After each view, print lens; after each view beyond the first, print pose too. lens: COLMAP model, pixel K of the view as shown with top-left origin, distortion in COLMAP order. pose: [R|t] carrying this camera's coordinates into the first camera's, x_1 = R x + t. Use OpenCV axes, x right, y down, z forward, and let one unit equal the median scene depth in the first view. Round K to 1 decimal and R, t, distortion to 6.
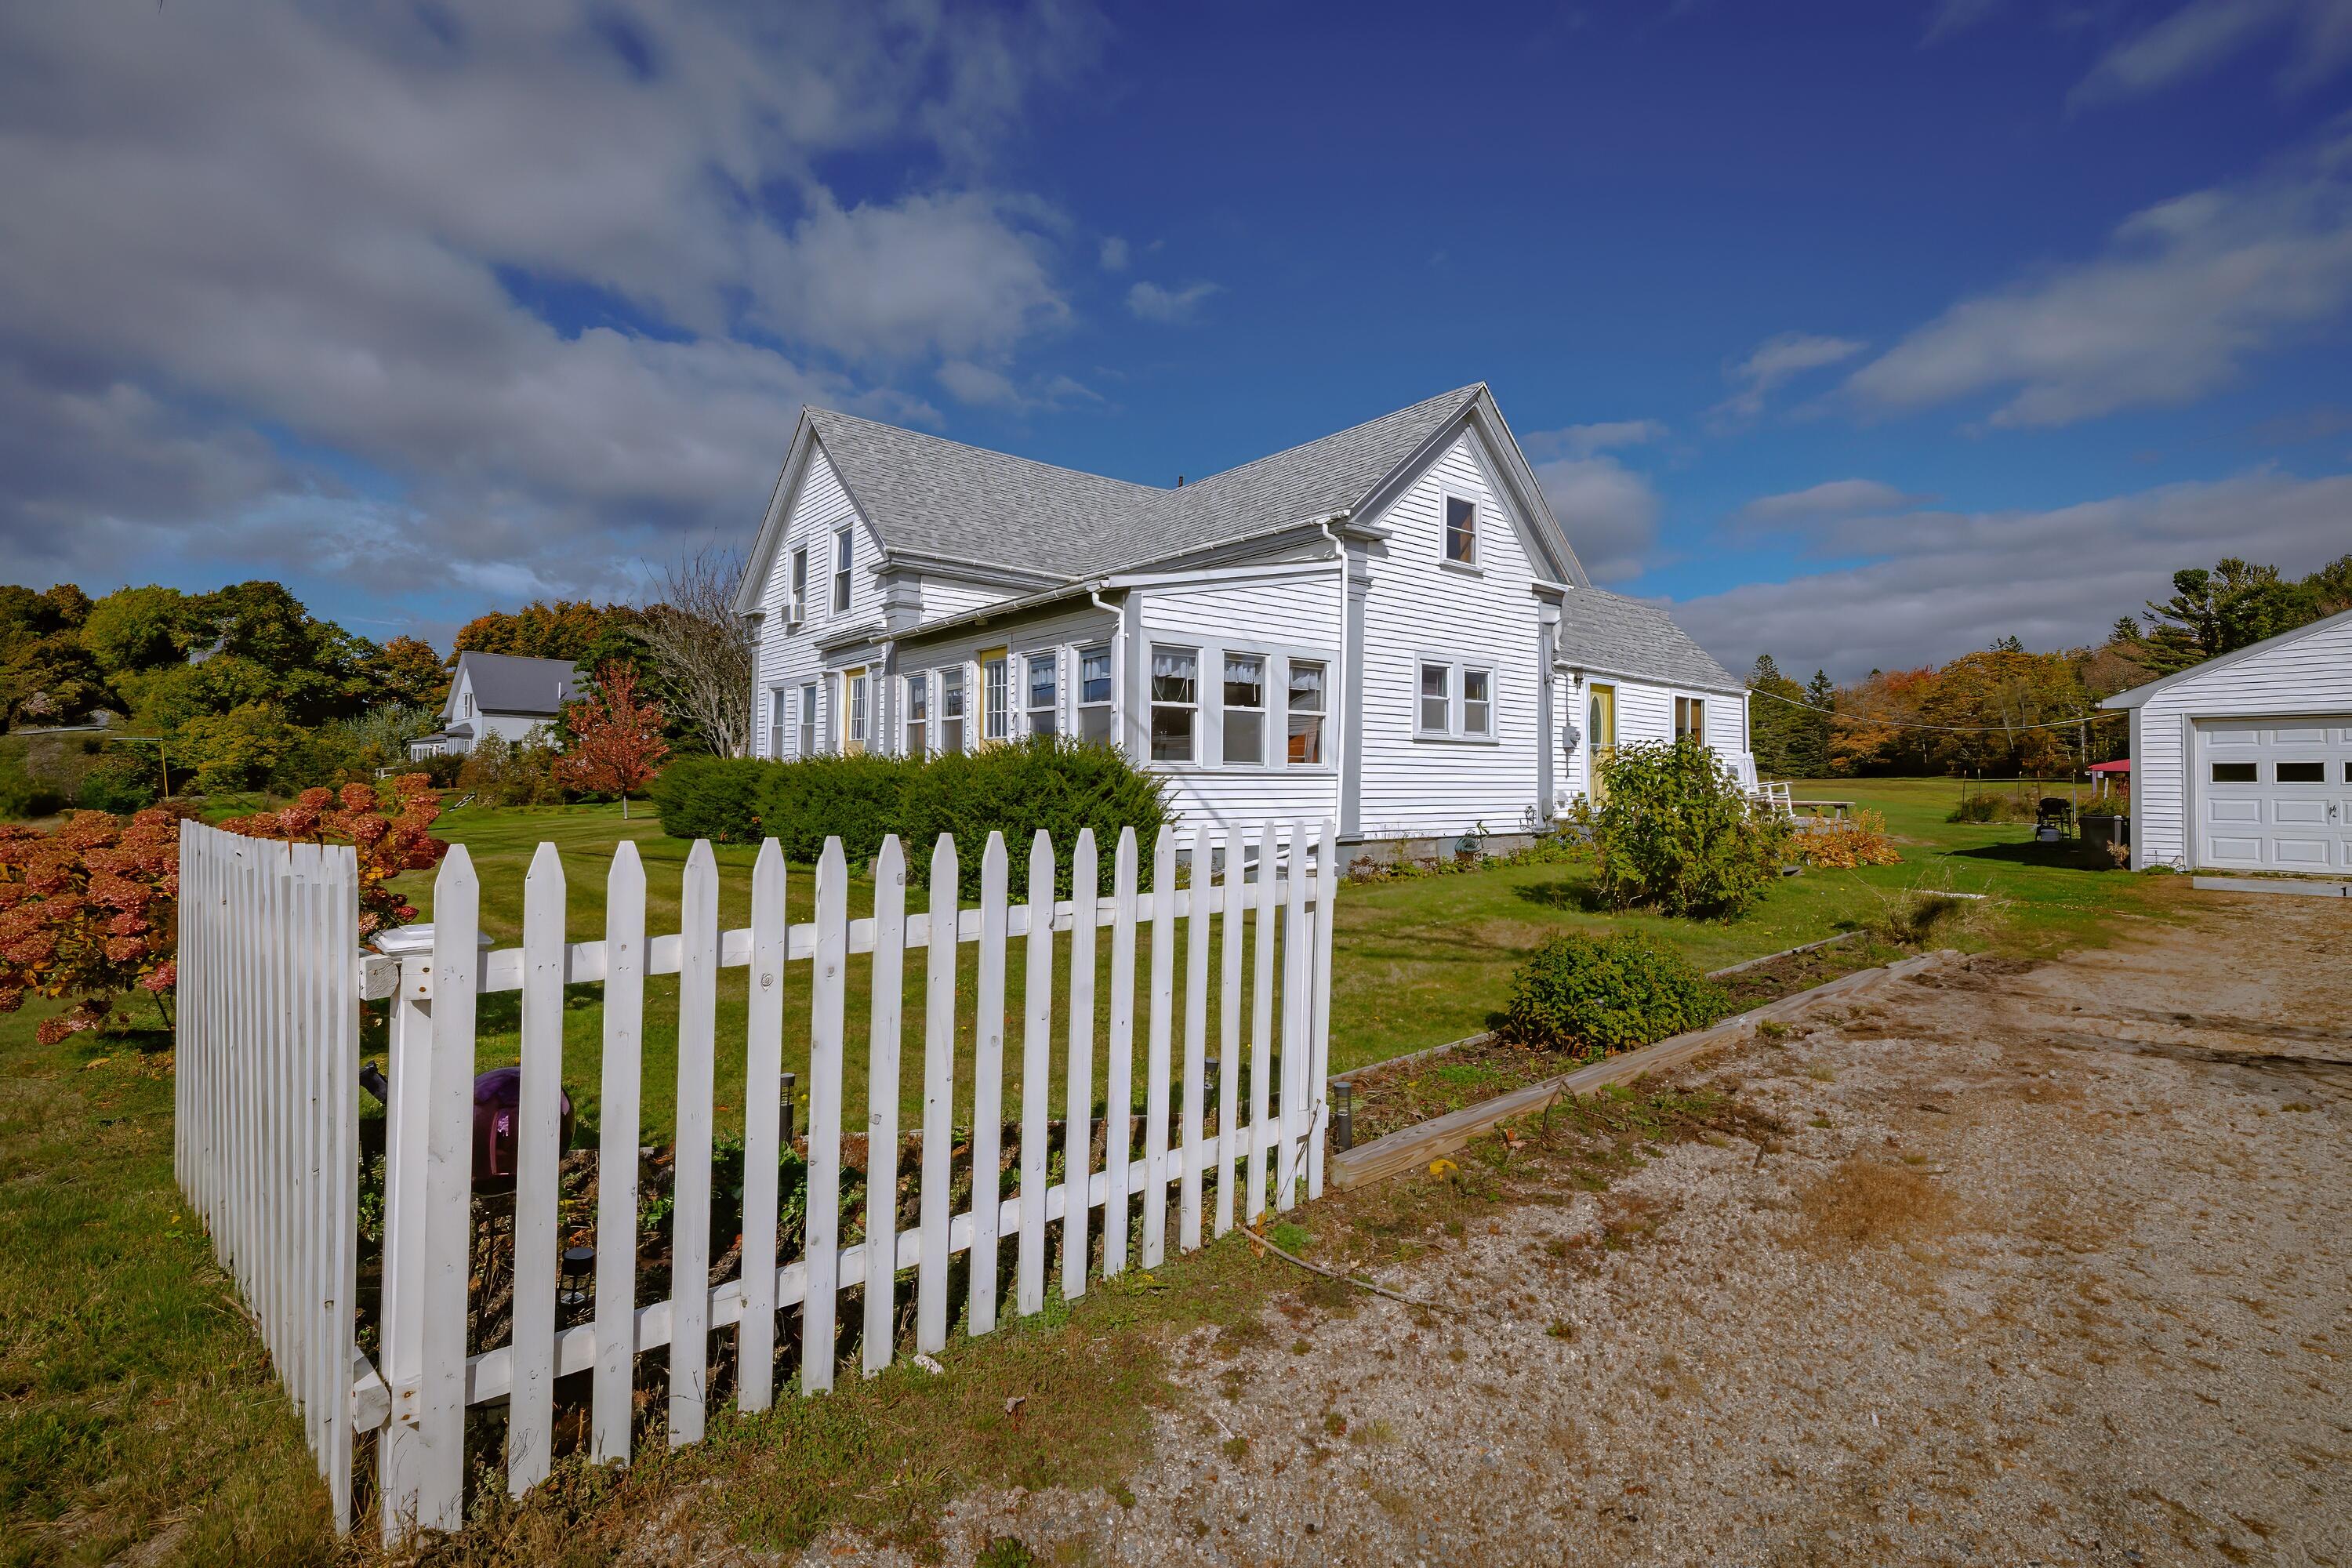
lens RADIAL K [[1056.2, 0, 1179.6], [0, 1056.2, 788.4], [0, 0, 1]] dist [-0.003598, -0.000411]
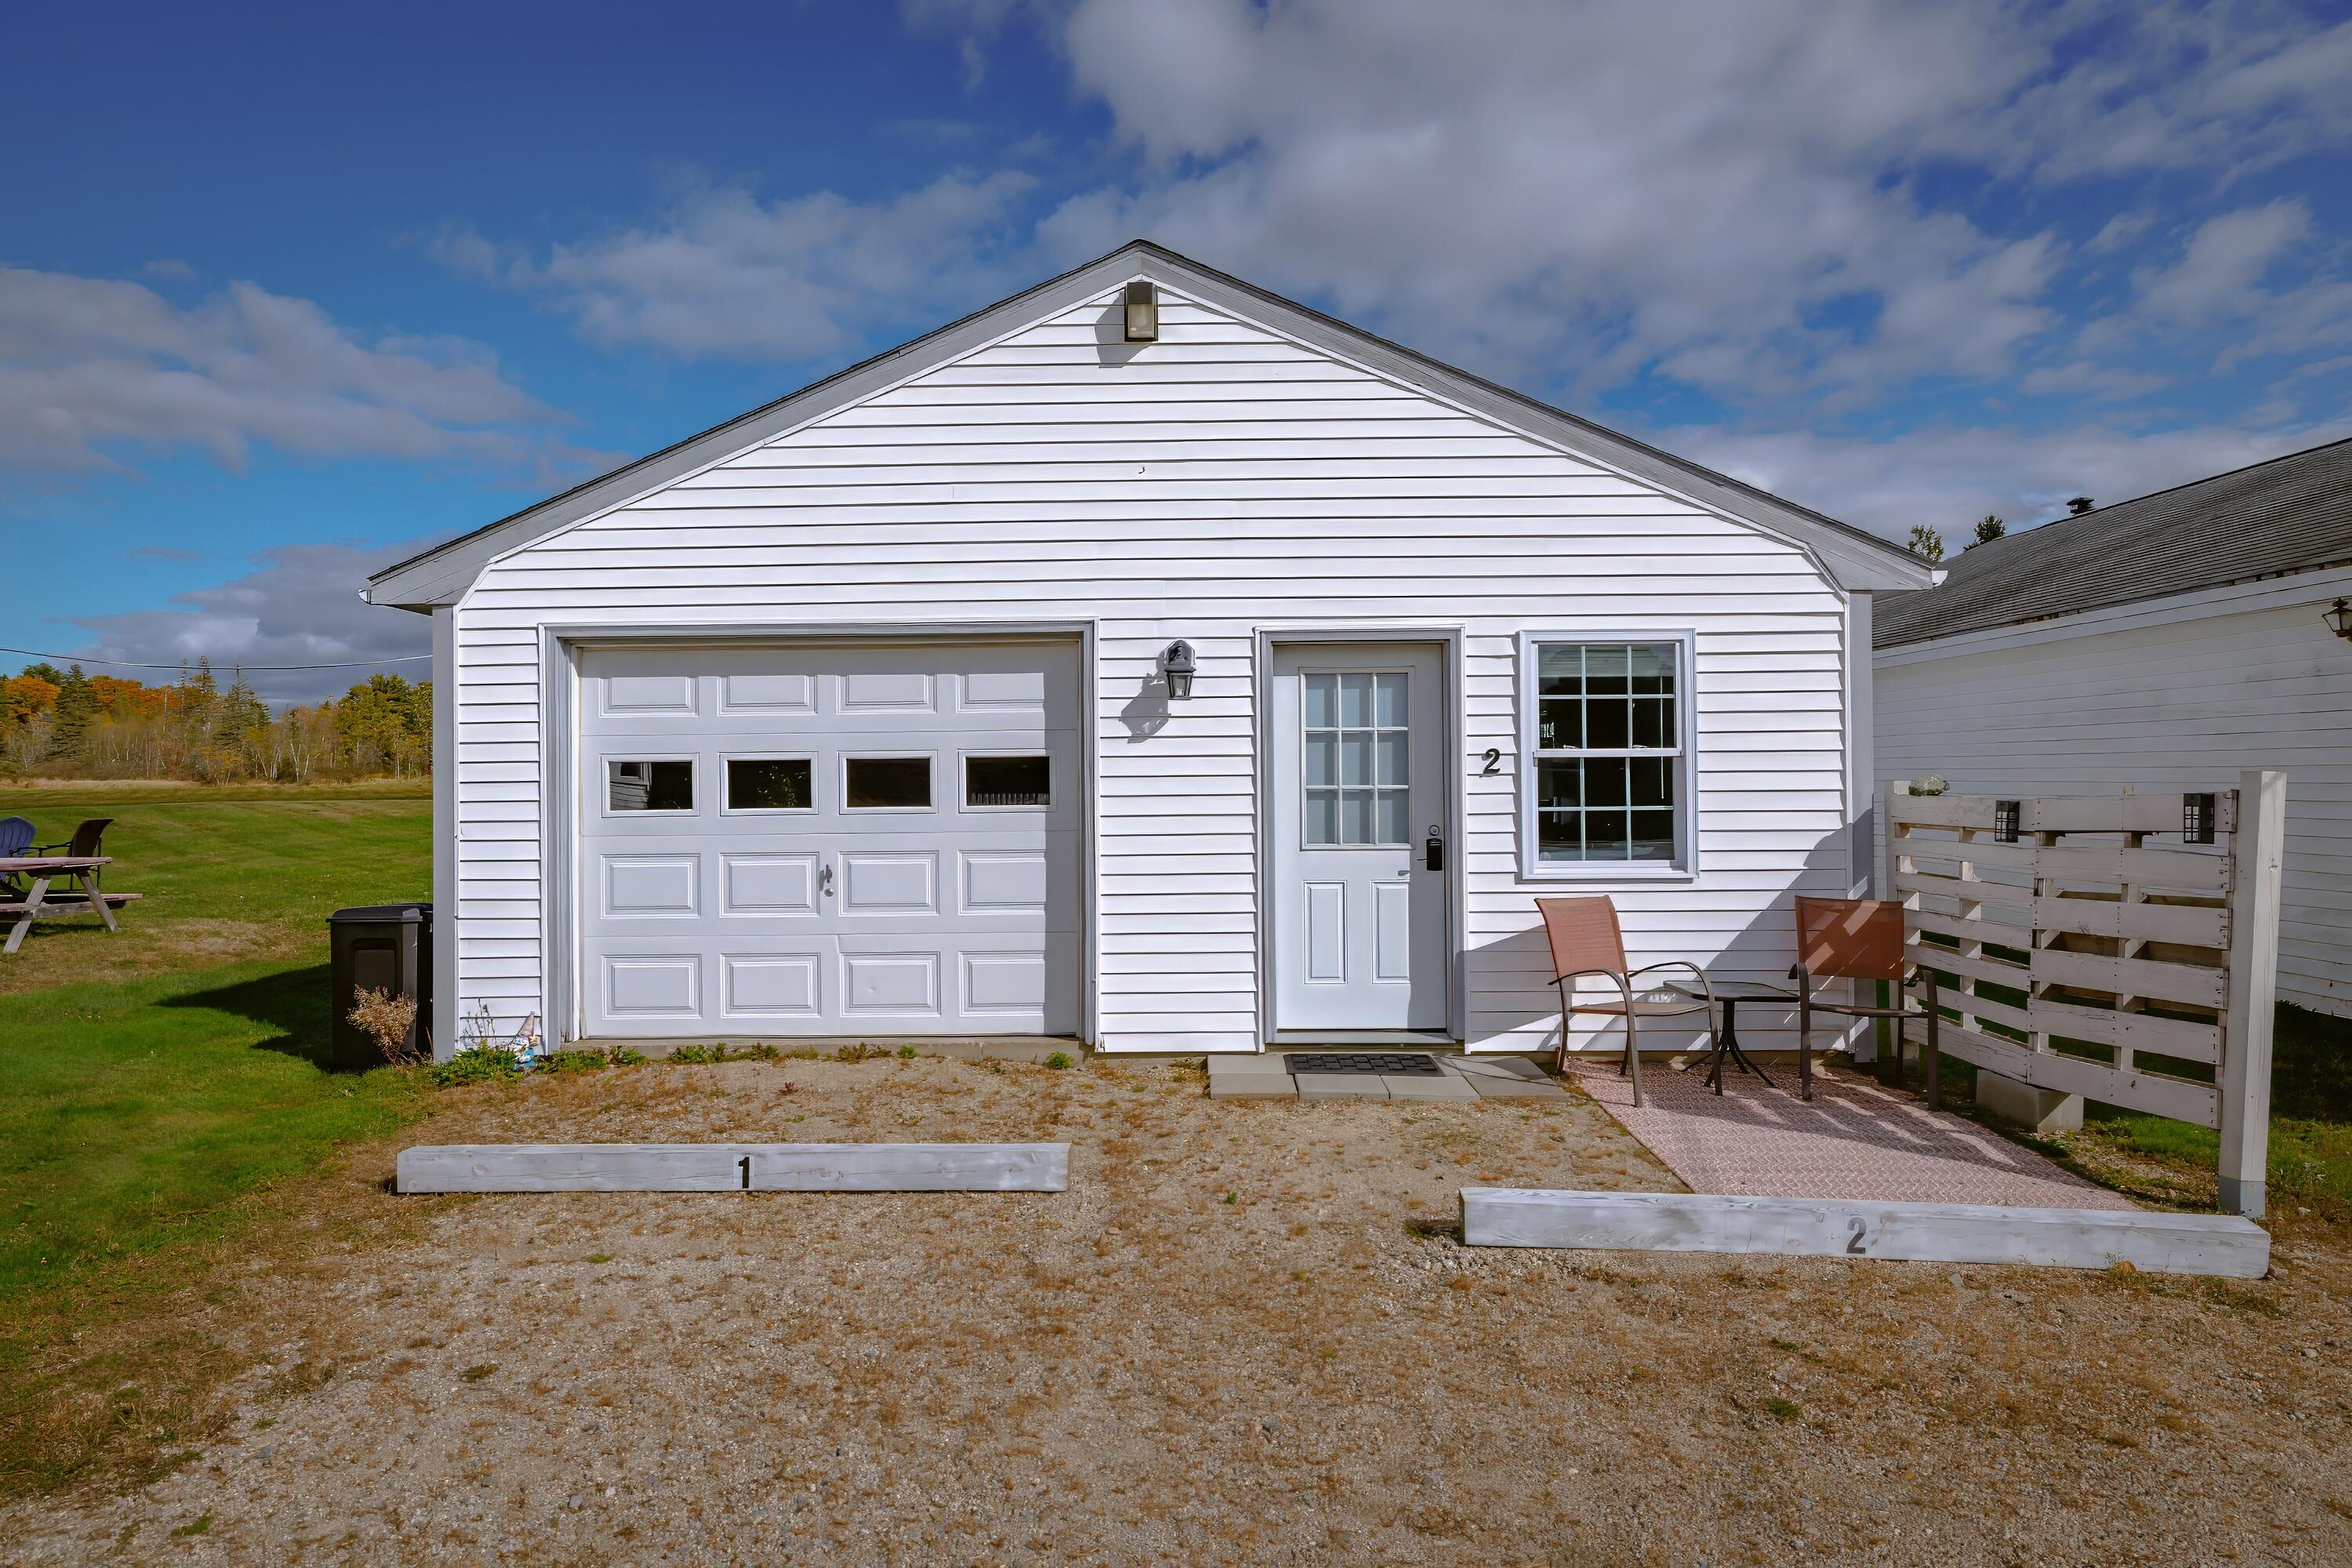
lens RADIAL K [[1417.6, 0, 1172.9], [0, 1417.6, 789.3], [0, 0, 1]] dist [-0.004341, -0.002420]
pose [[0.664765, -0.011092, 0.746971, 0.724472], [0.019313, 0.999811, -0.002341, -0.008305], [-0.746803, 0.015982, 0.664853, 0.503134]]
